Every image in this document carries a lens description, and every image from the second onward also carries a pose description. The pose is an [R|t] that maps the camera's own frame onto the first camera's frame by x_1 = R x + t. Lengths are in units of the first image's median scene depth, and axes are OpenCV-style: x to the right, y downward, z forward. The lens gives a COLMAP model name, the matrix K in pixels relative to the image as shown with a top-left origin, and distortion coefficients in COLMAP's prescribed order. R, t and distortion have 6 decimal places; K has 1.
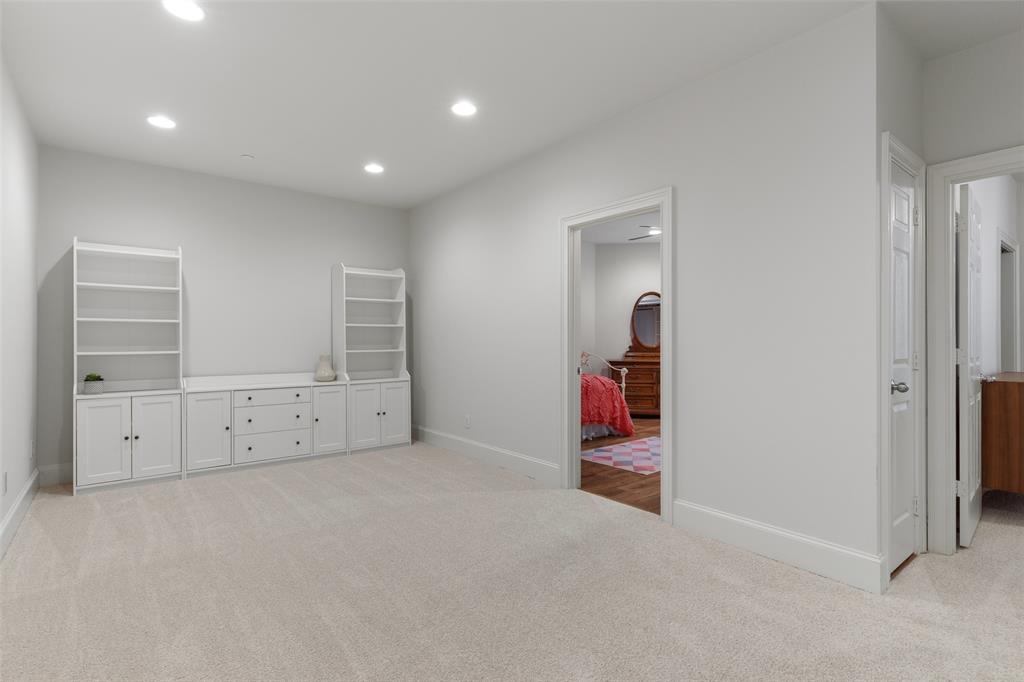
lens RADIAL K [[489.6, 0, 512.0], [0, 489.6, 341.0], [0, 0, 1]] dist [0.001066, 0.000066]
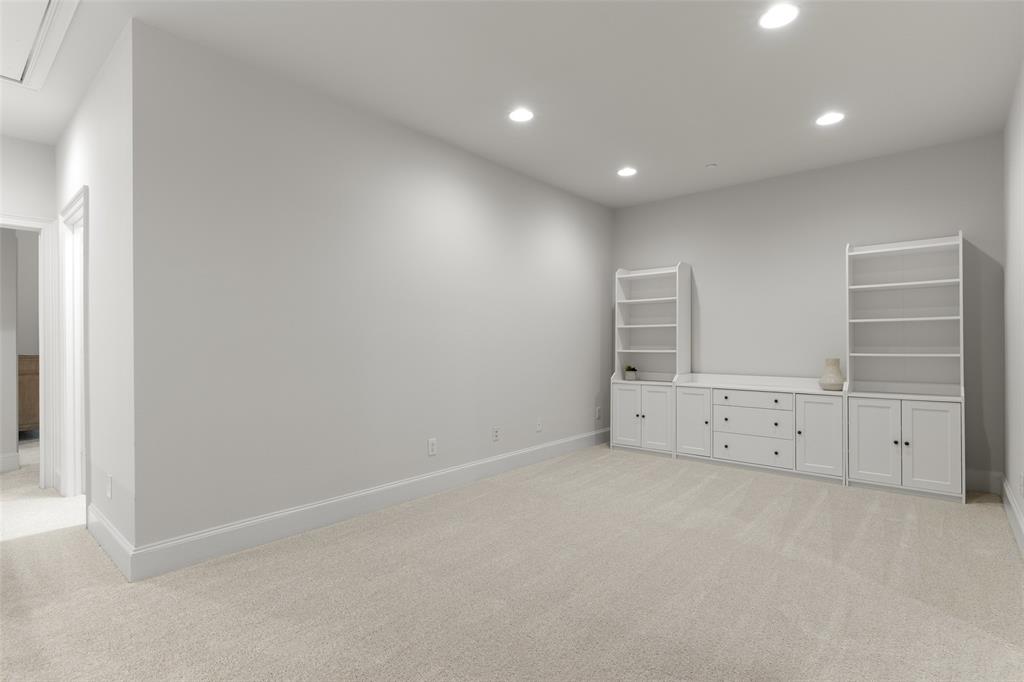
lens RADIAL K [[508.9, 0, 493.2], [0, 508.9, 340.8], [0, 0, 1]] dist [0.002224, 0.000219]
pose [[0.143395, -0.004802, -0.989654, 0.361132], [0.003963, 0.999983, -0.004278, 0.000267], [0.989658, -0.003308, 0.143412, 0.287609]]
